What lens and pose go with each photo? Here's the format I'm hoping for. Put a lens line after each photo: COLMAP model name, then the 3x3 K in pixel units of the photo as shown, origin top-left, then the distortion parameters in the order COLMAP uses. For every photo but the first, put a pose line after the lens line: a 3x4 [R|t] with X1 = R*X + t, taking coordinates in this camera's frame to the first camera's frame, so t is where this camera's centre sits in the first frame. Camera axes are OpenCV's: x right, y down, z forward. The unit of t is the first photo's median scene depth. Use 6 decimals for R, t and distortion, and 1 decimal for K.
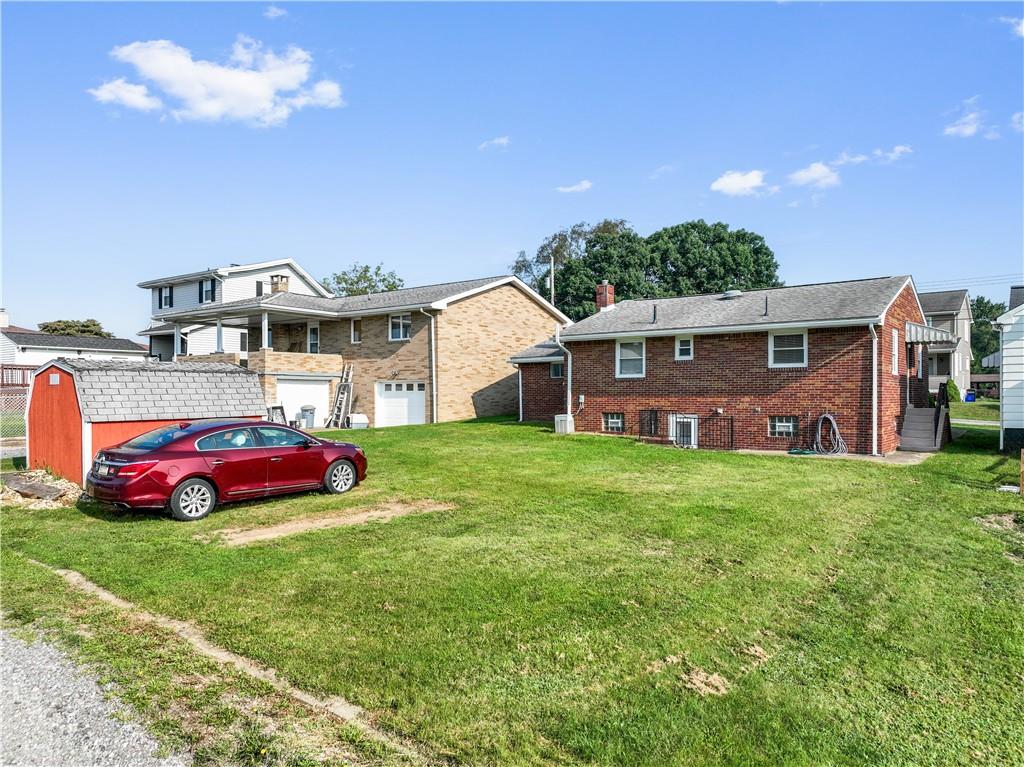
lens RADIAL K [[721.5, 0, 512.4], [0, 721.5, 391.5], [0, 0, 1]] dist [0.006515, 0.004978]
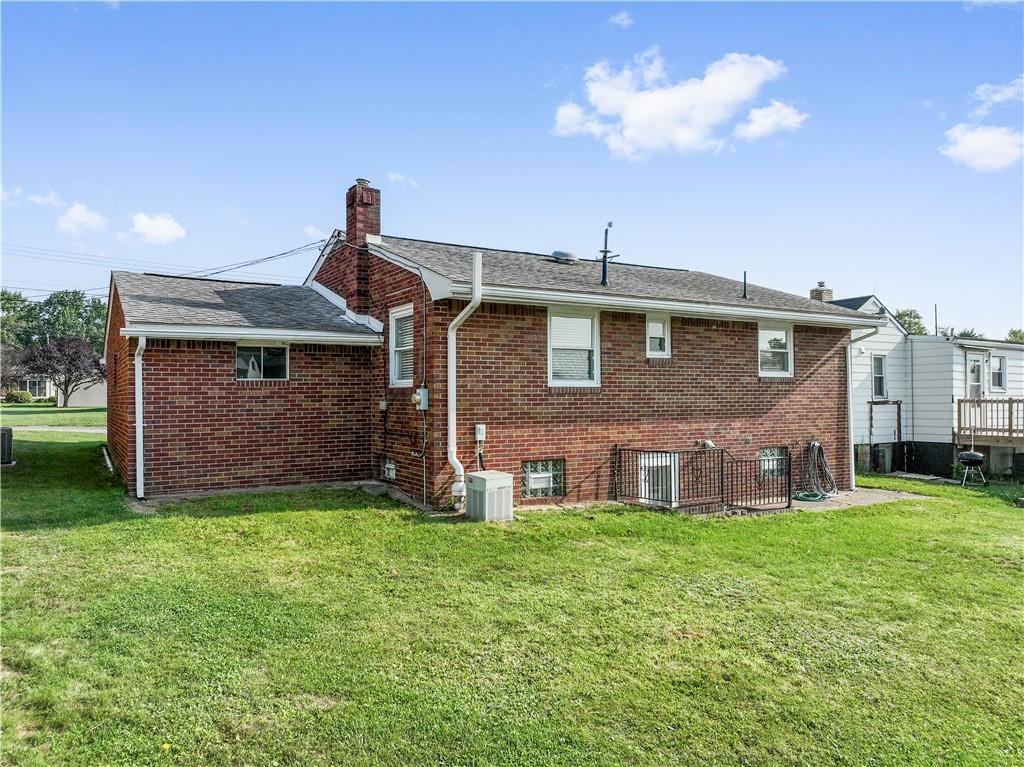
lens RADIAL K [[721.5, 0, 509.7], [0, 721.5, 384.8], [0, 0, 1]] dist [0.006515, 0.004978]
pose [[0.381811, 0.014964, 0.924119, -0.311496], [-0.001353, 0.999877, -0.015631, -0.012533], [-0.924239, 0.004718, 0.381785, 0.831711]]
